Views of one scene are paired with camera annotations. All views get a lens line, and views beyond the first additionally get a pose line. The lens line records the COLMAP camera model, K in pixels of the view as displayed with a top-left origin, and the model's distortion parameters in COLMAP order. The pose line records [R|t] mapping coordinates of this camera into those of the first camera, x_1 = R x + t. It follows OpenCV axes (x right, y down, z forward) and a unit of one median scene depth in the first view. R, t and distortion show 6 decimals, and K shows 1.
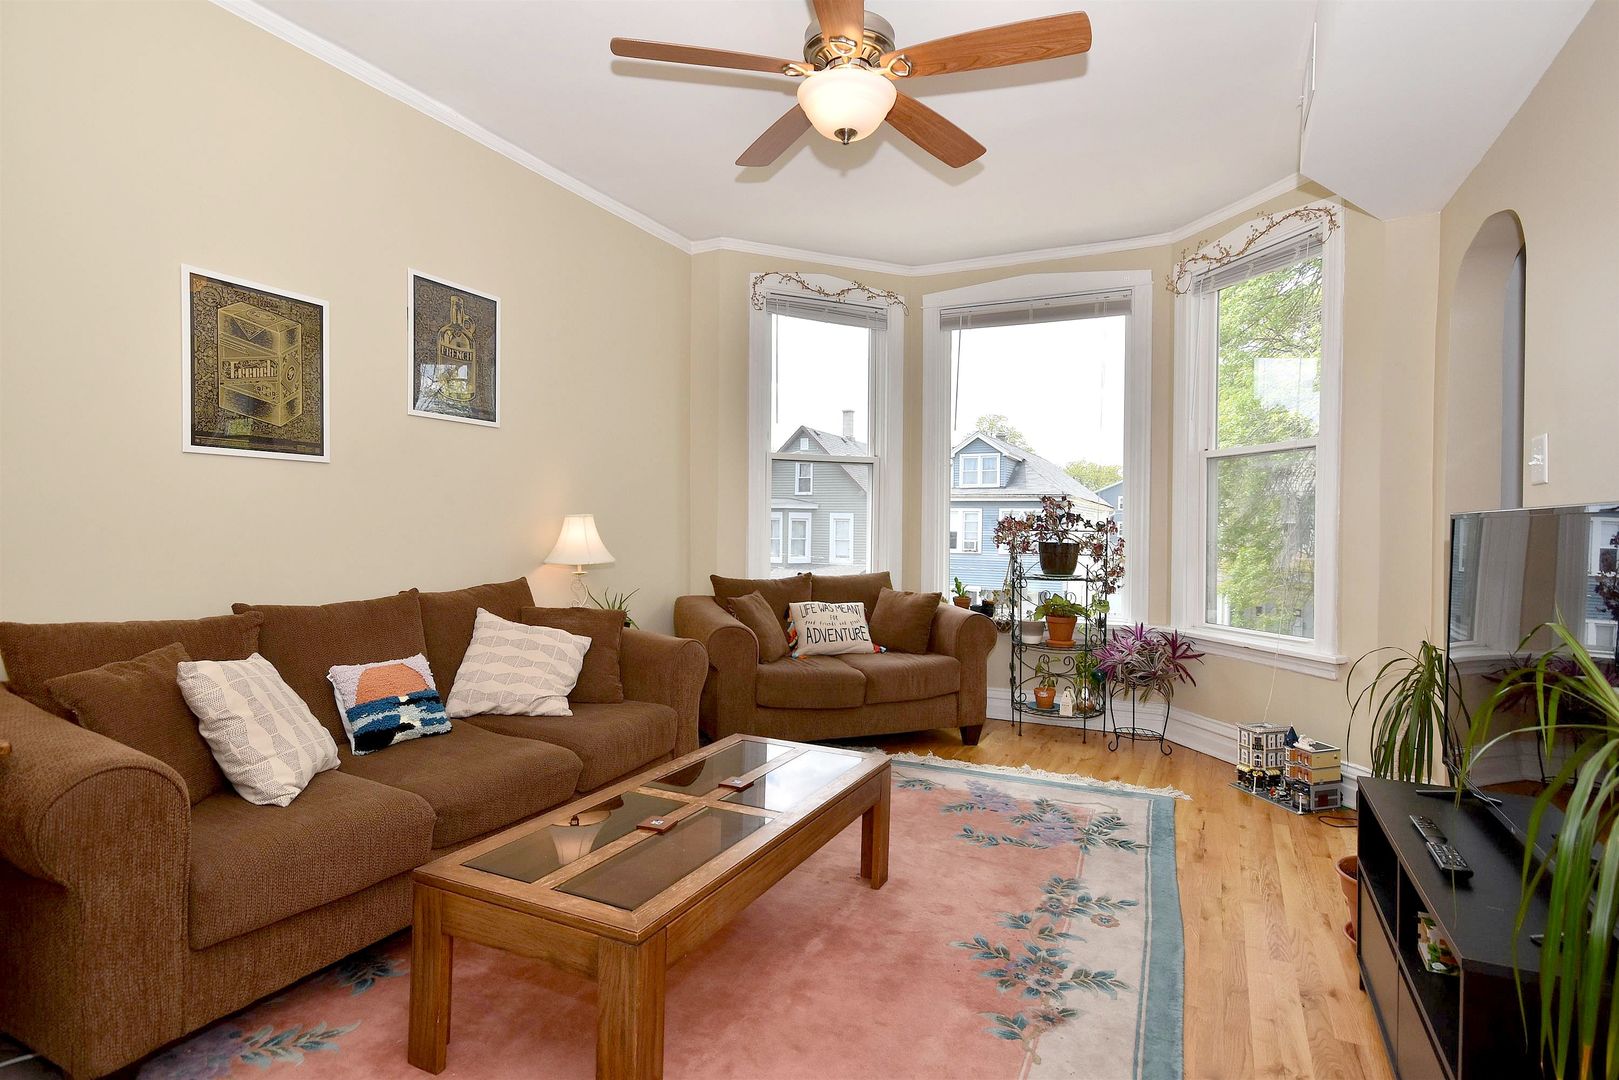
lens RADIAL K [[793.9, 0, 819.1], [0, 793.9, 543.0], [0, 0, 1]] dist [0.005461, 0.000675]
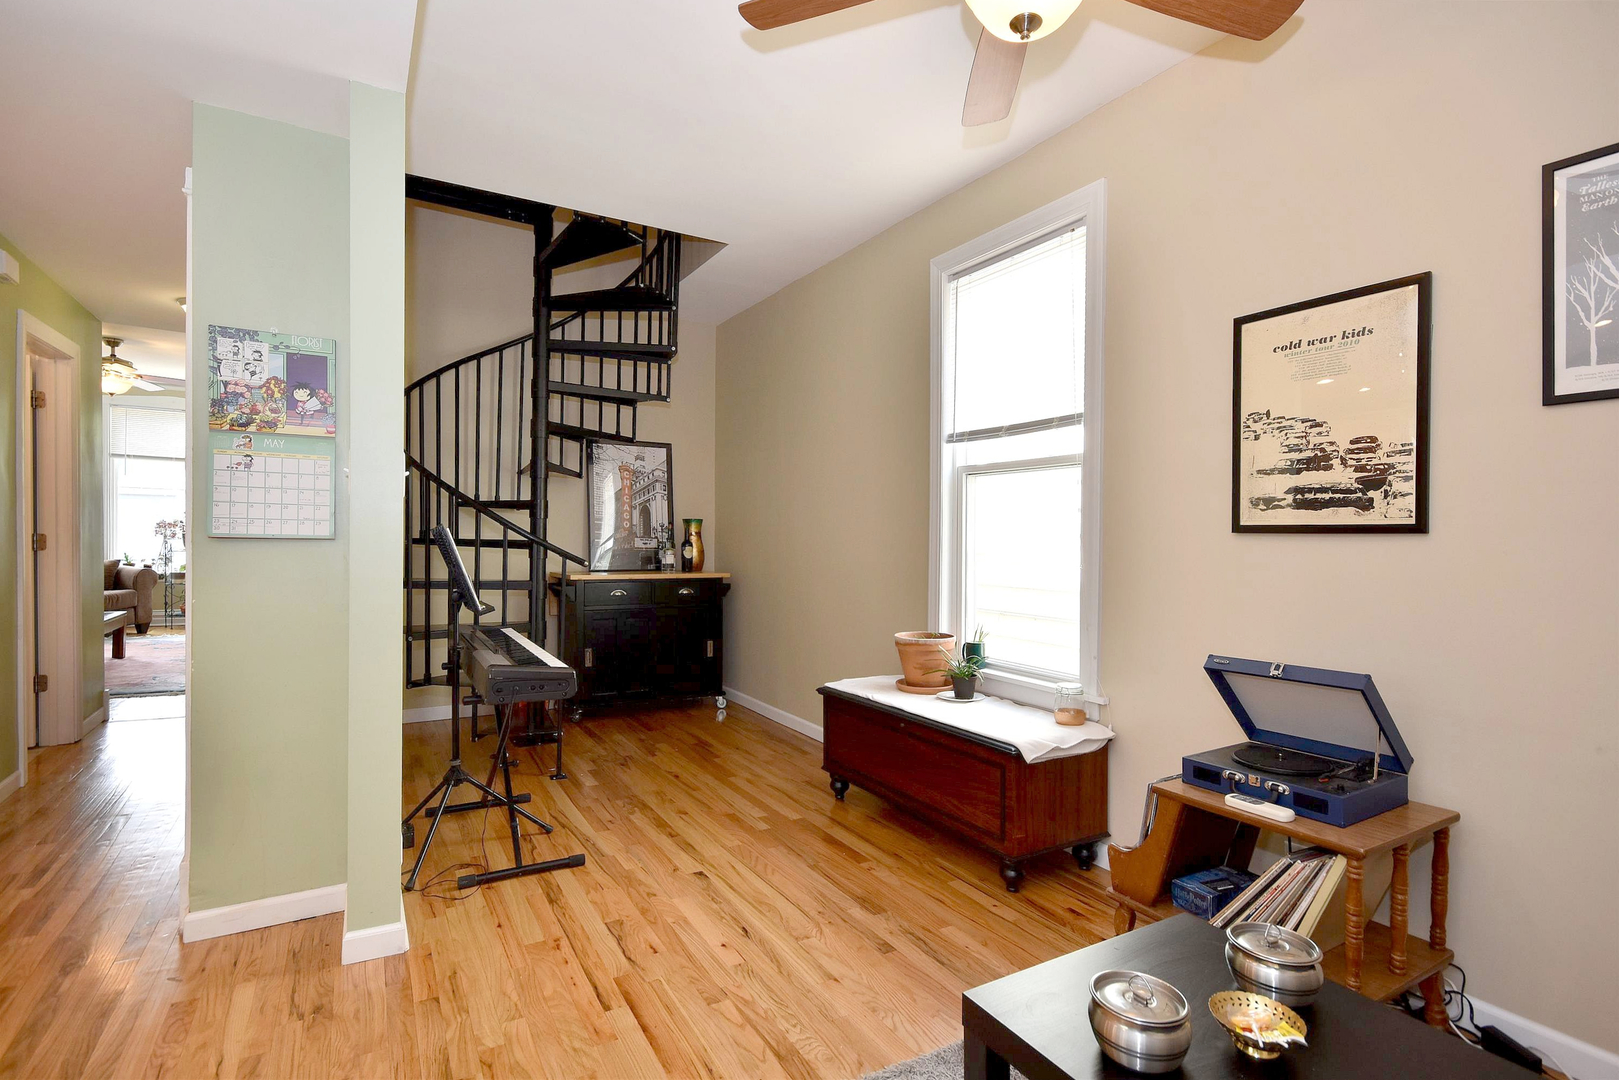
lens RADIAL K [[778.3, 0, 810.3], [0, 778.3, 536.0], [0, 0, 1]] dist [0.001147, 0.000136]
pose [[0.550830, -0.007897, 0.834580, -0.500644], [0.000781, 0.999960, 0.008947, -0.011144], [-0.834617, -0.004276, 0.550814, -1.438189]]
